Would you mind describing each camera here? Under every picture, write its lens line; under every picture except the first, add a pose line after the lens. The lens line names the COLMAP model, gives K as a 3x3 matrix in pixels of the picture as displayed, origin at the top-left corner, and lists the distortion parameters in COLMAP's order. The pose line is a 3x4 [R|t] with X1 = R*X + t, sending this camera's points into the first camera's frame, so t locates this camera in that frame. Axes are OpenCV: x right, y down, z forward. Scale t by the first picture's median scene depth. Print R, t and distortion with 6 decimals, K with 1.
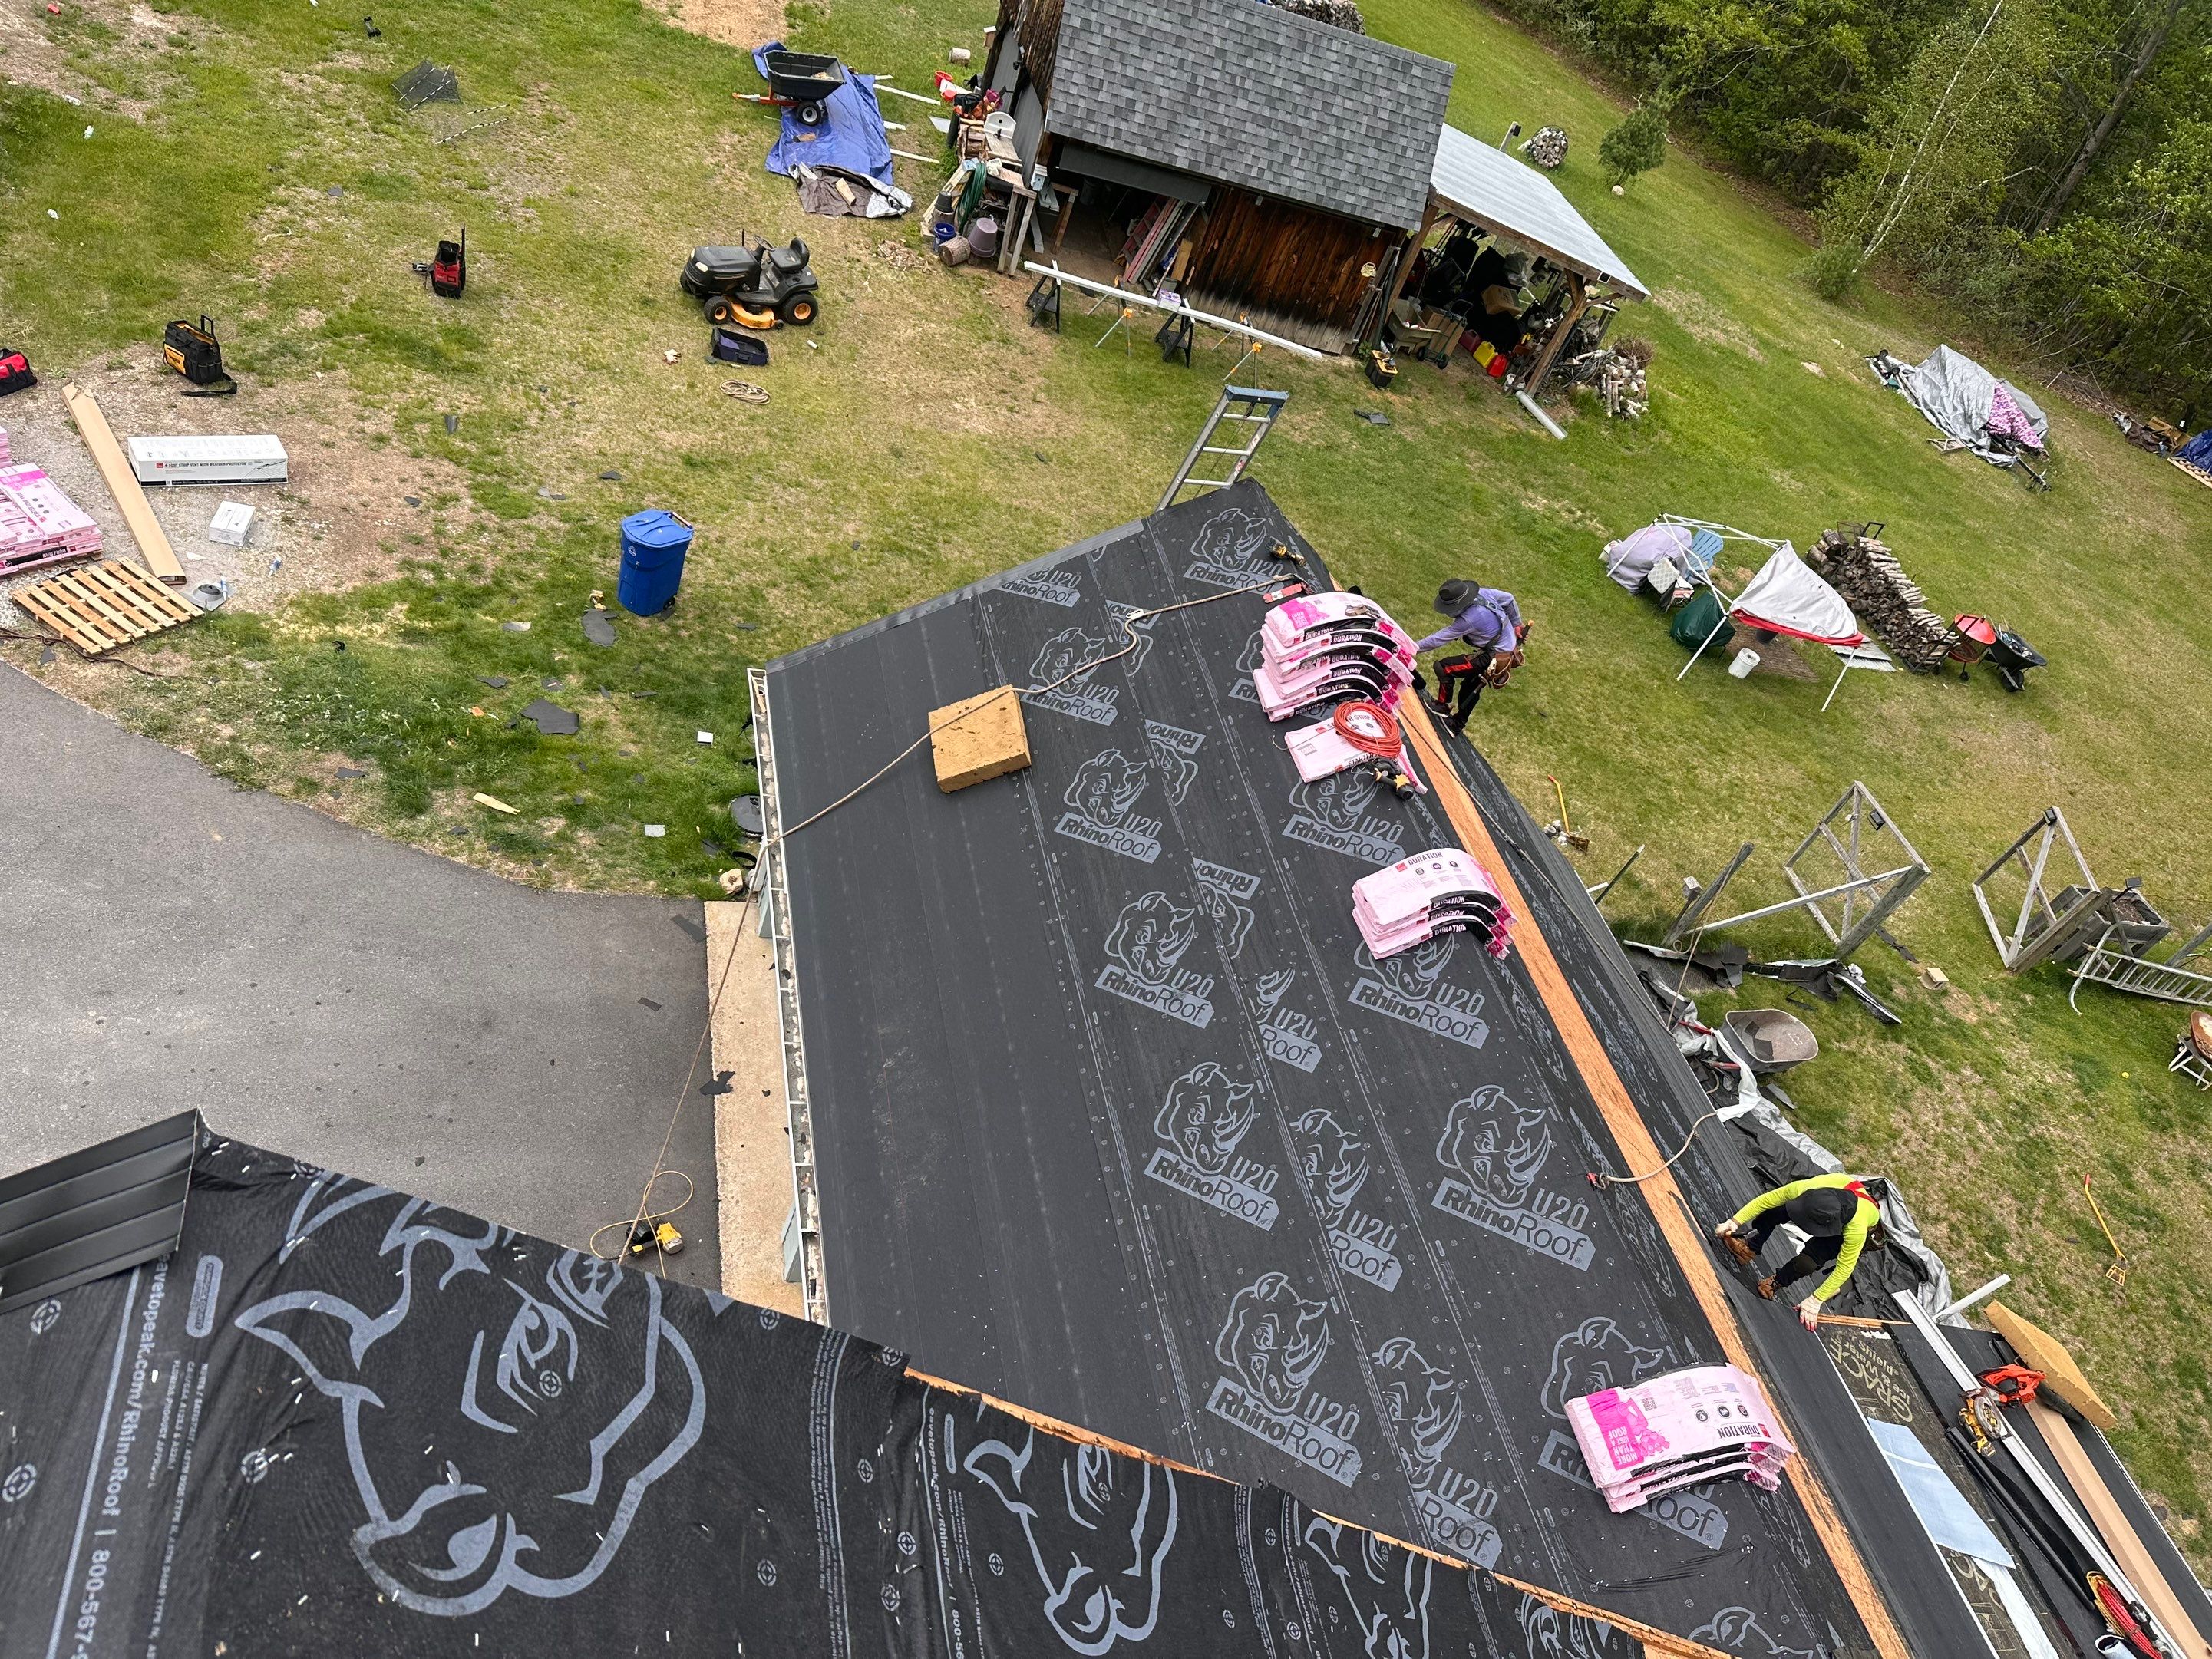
lens RADIAL K [[1525.3, 0, 1097.6], [0, 1525.3, 878.0], [0, 0, 1]] dist [0.129911, -0.237509]
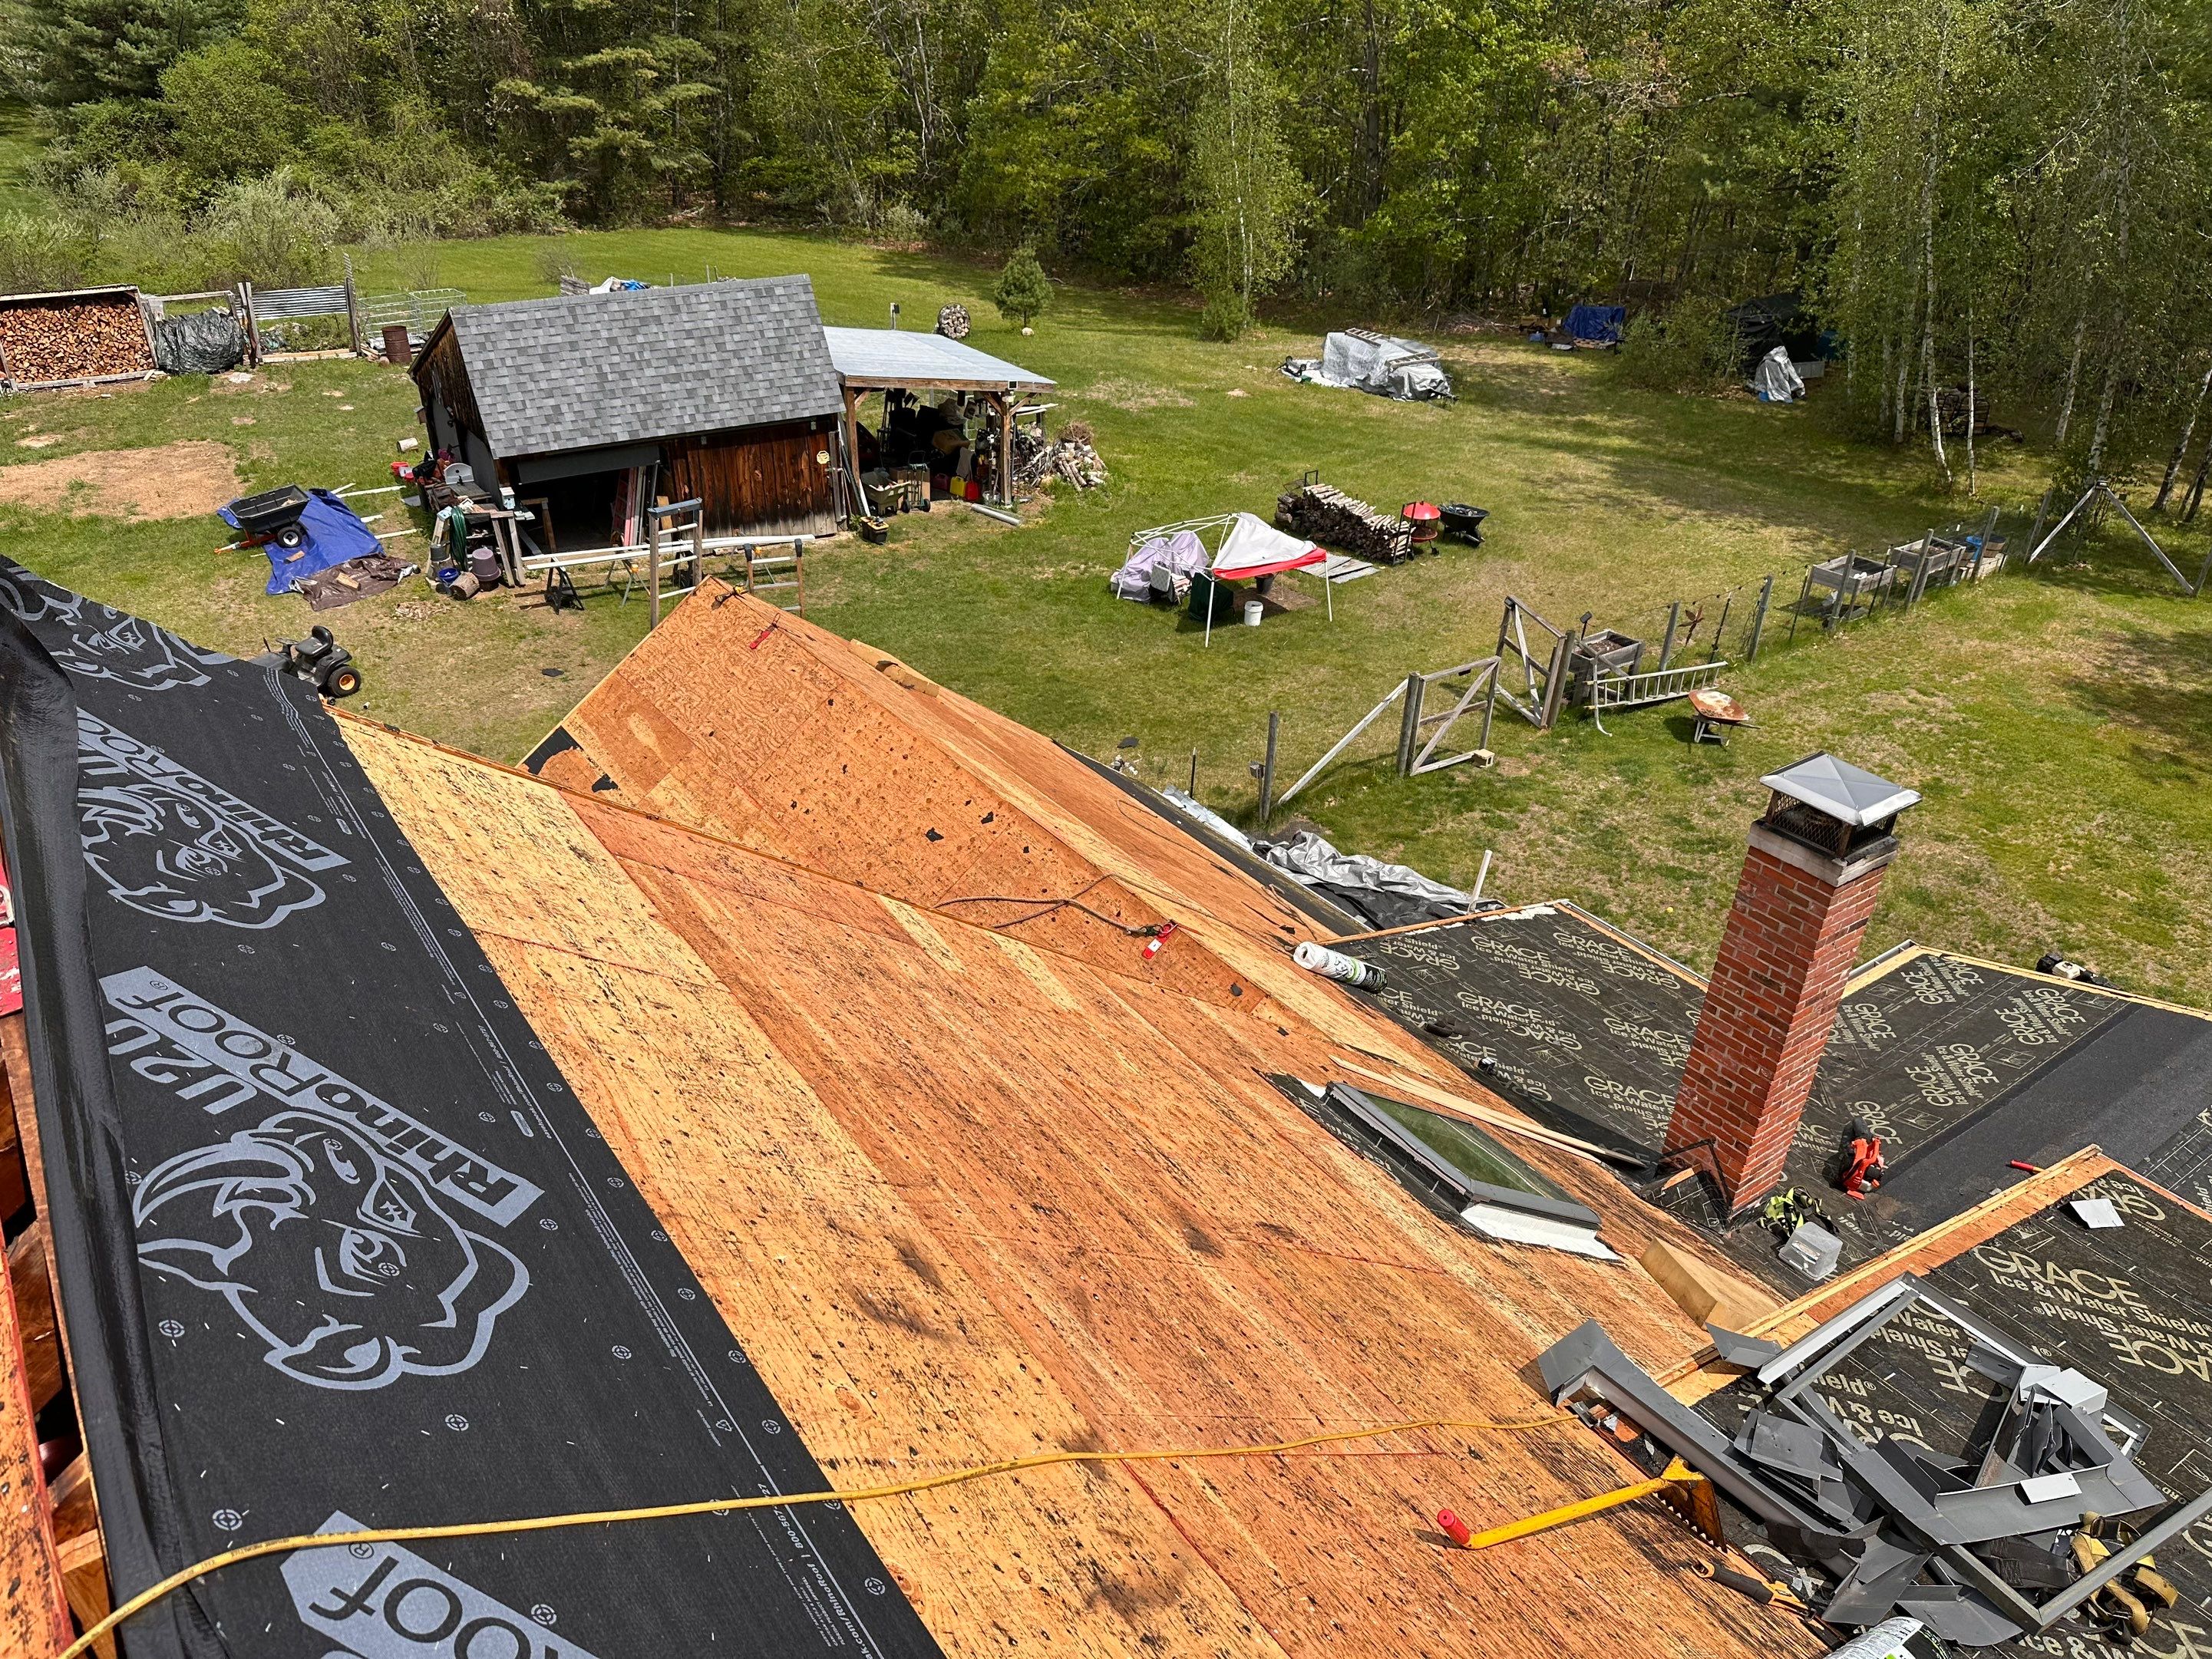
lens RADIAL K [[1561.3, 0, 1109.4], [0, 1561.3, 912.6], [0, 0, 1]] dist [0.006446, -0.022263]
pose [[0.881355, -0.441763, 0.167507, 0.022940], [0.460172, 0.882995, -0.092534, 0.112039], [-0.107029, 0.158638, 0.981519, -0.097514]]
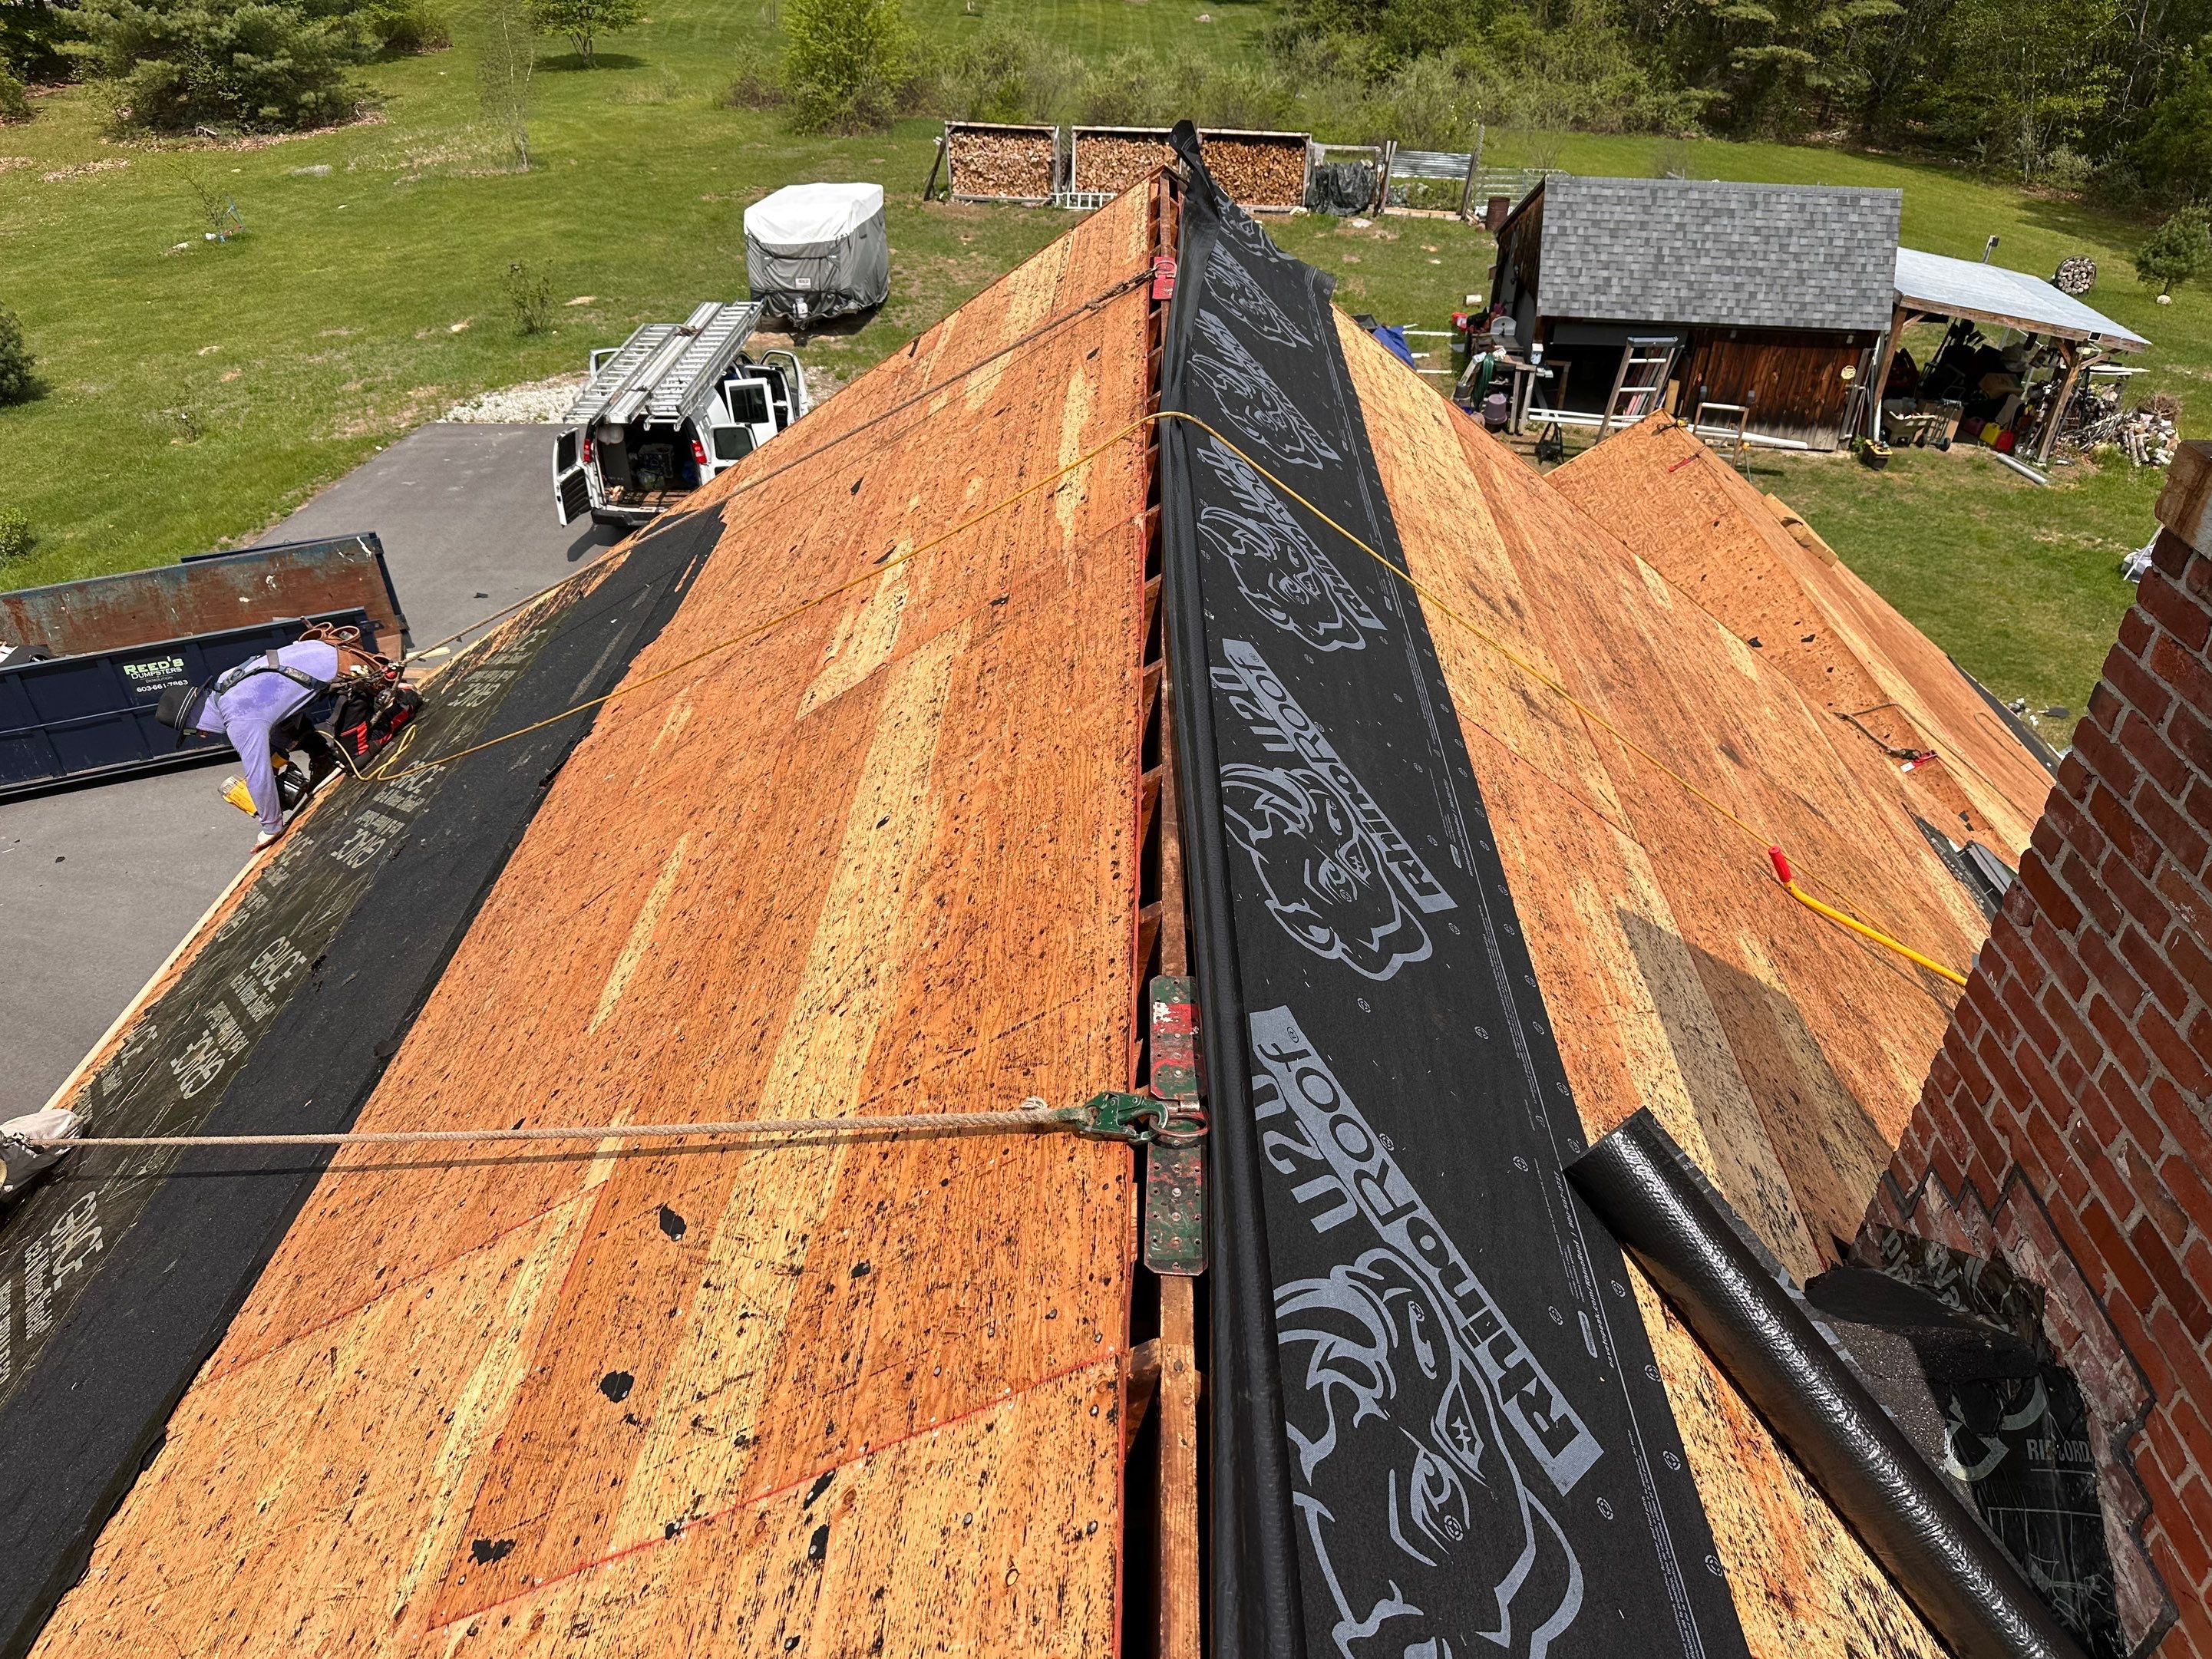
lens RADIAL K [[1542.4, 0, 1106.0], [0, 1542.4, 829.5], [0, 0, 1]] dist [0.004236, -0.000382]
pose [[0.930253, -0.106028, -0.351265, 0.034614], [0.027017, 0.974533, -0.222609, 0.180403], [0.365923, 0.197593, 0.909427, -0.165274]]
